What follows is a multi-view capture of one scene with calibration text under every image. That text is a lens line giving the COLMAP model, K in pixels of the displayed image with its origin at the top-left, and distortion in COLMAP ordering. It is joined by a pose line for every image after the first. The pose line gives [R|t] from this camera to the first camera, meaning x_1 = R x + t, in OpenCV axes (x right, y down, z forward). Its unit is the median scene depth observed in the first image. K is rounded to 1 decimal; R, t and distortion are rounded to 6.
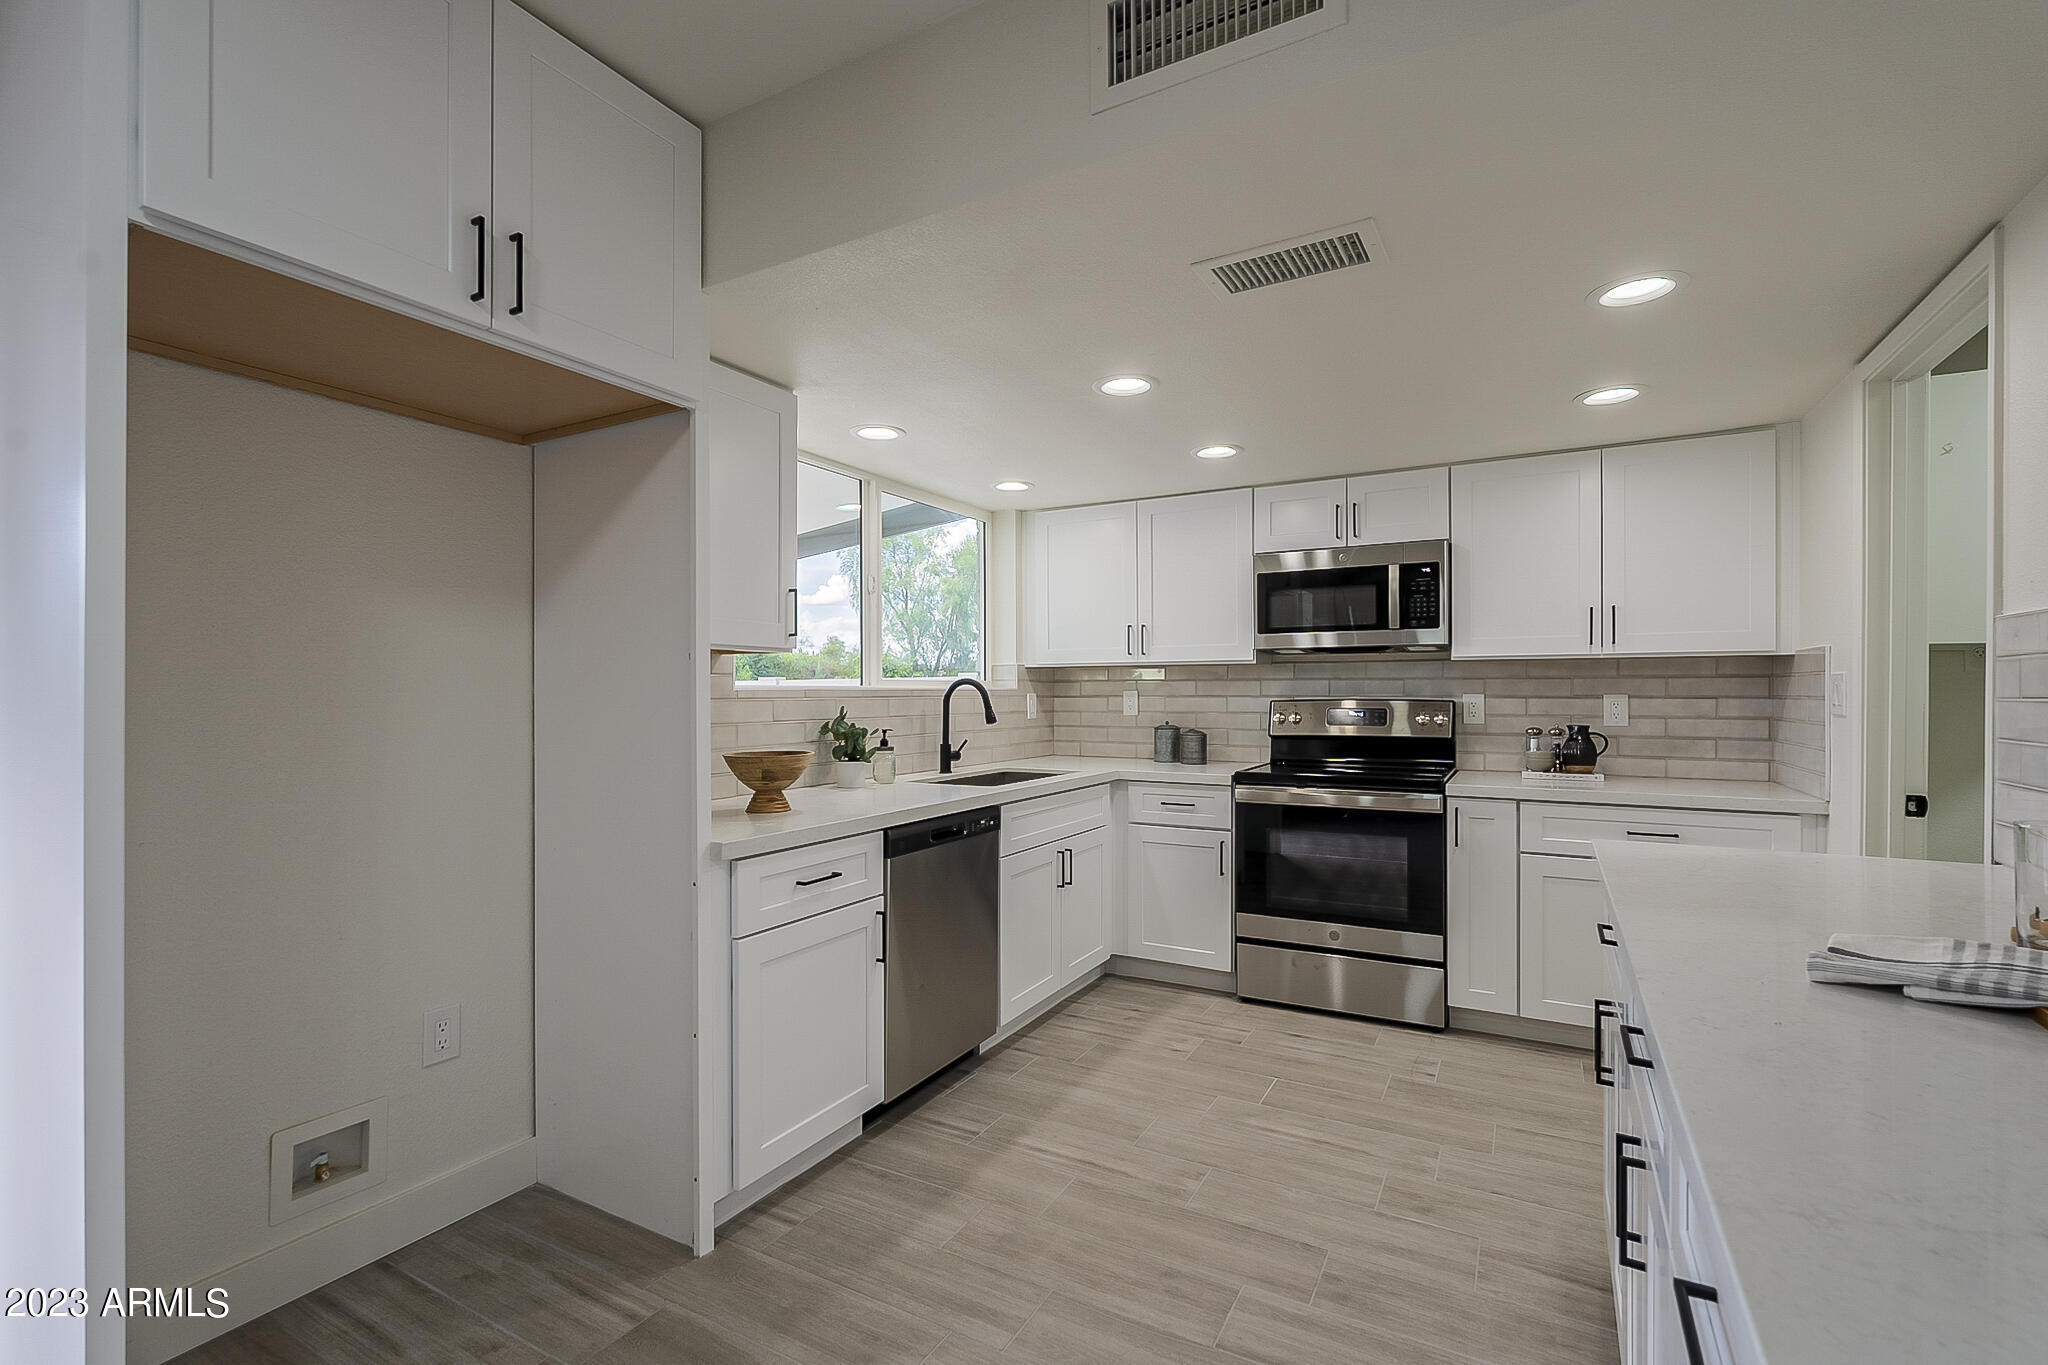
lens RADIAL K [[909.1, 0, 1021.4], [0, 909.1, 690.2], [0, 0, 1]] dist [-0.002870, 0.000166]
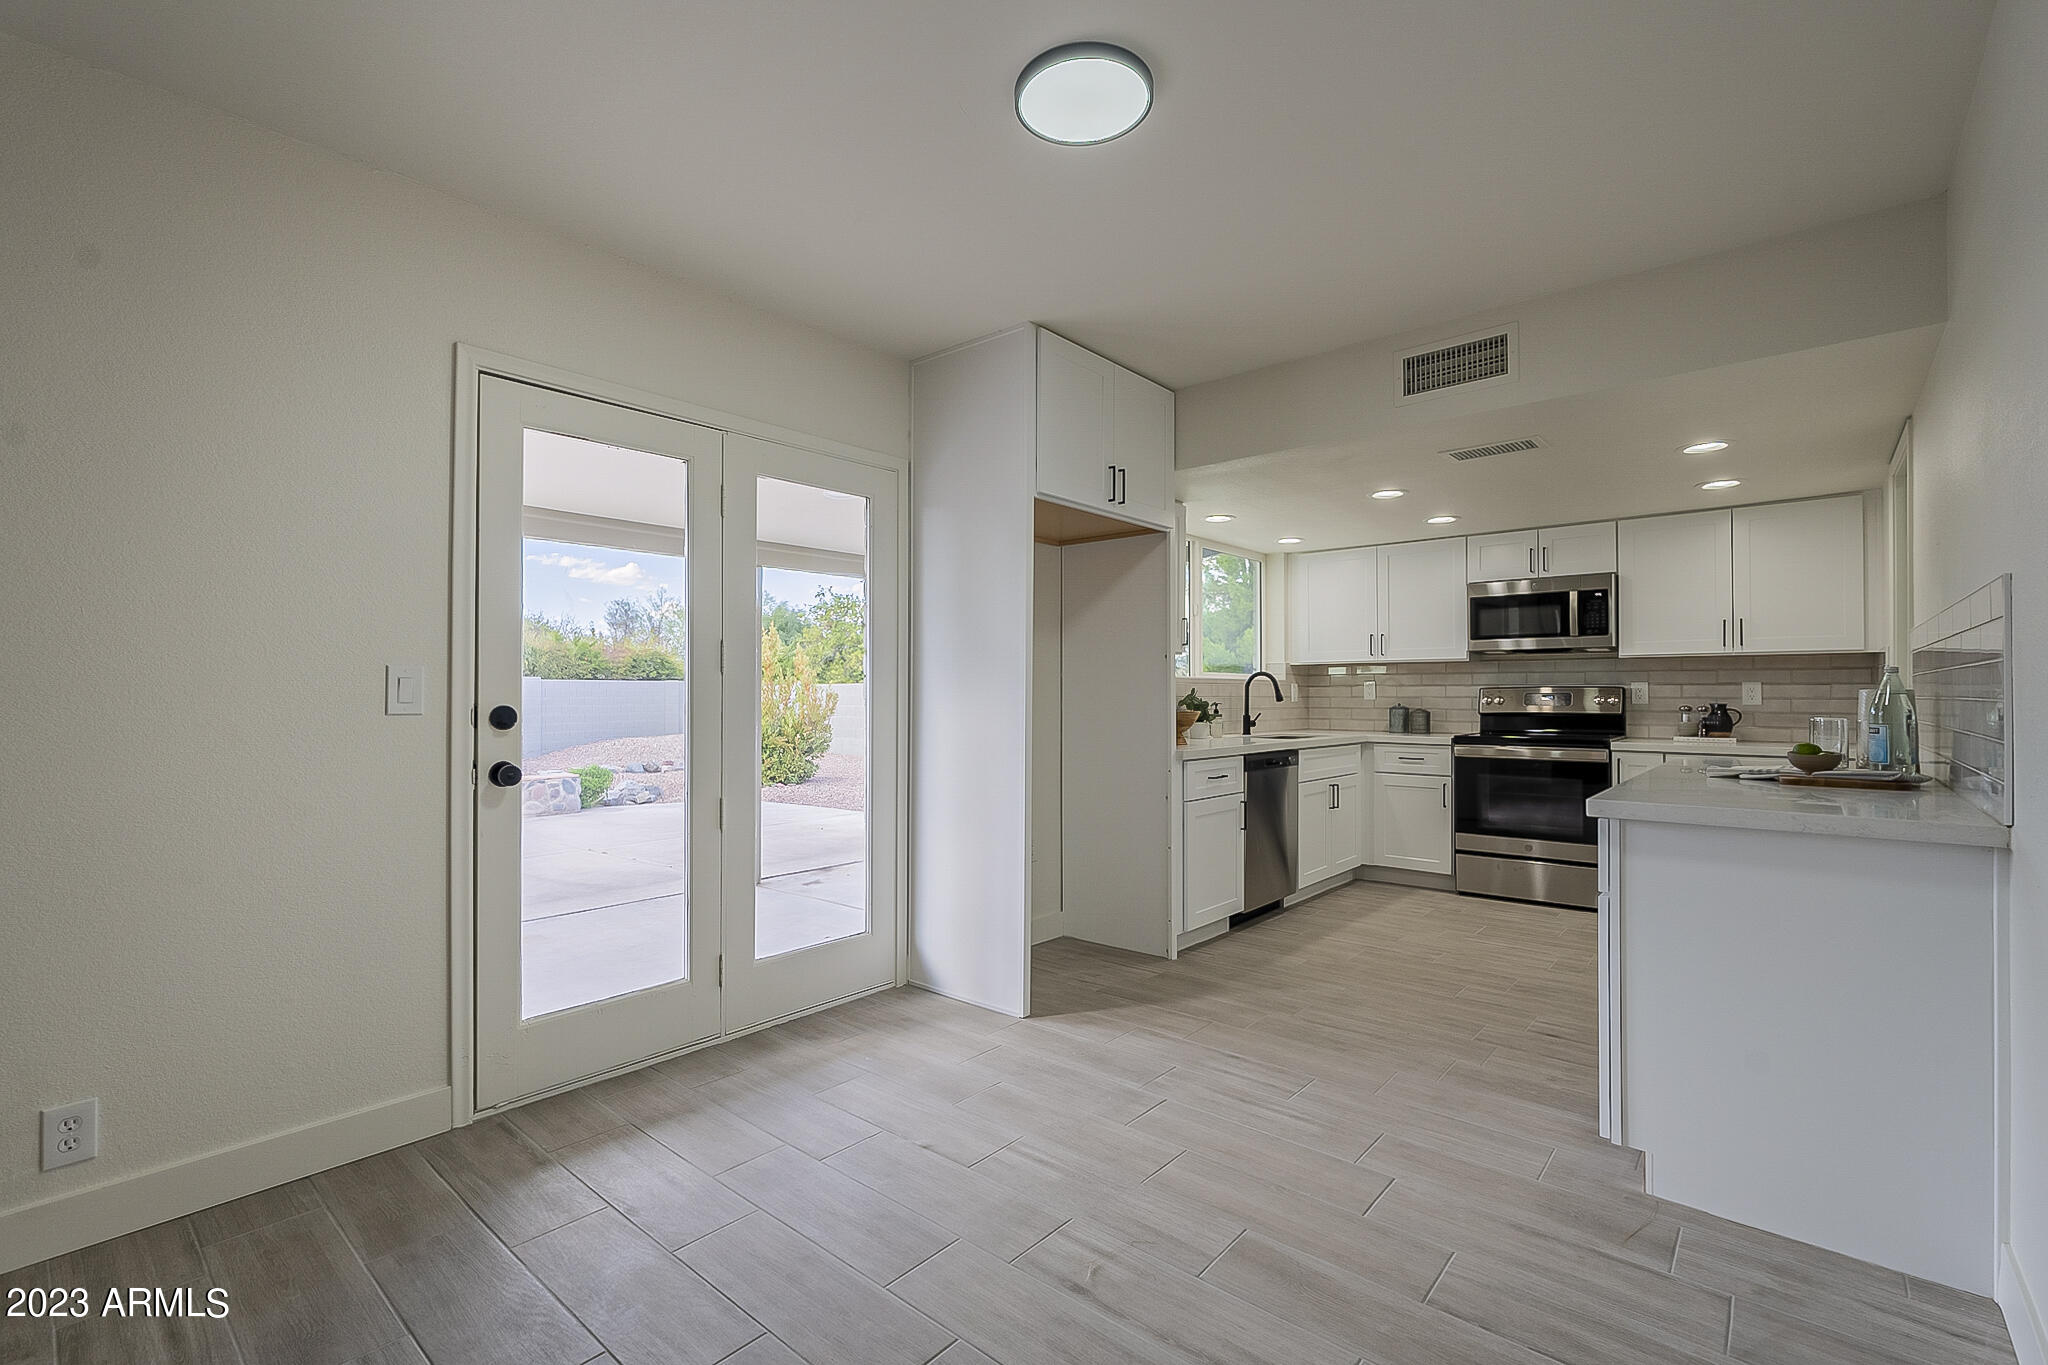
lens RADIAL K [[903.5, 0, 1024.0], [0, 903.5, 682.5], [0, 0, 1]] dist [0.000646, 0.000038]
pose [[0.980867, 0.000355, -0.194676, -0.162396], [-0.002777, 0.999922, -0.012165, 0.025428], [0.194657, 0.012473, 0.980792, -0.564711]]
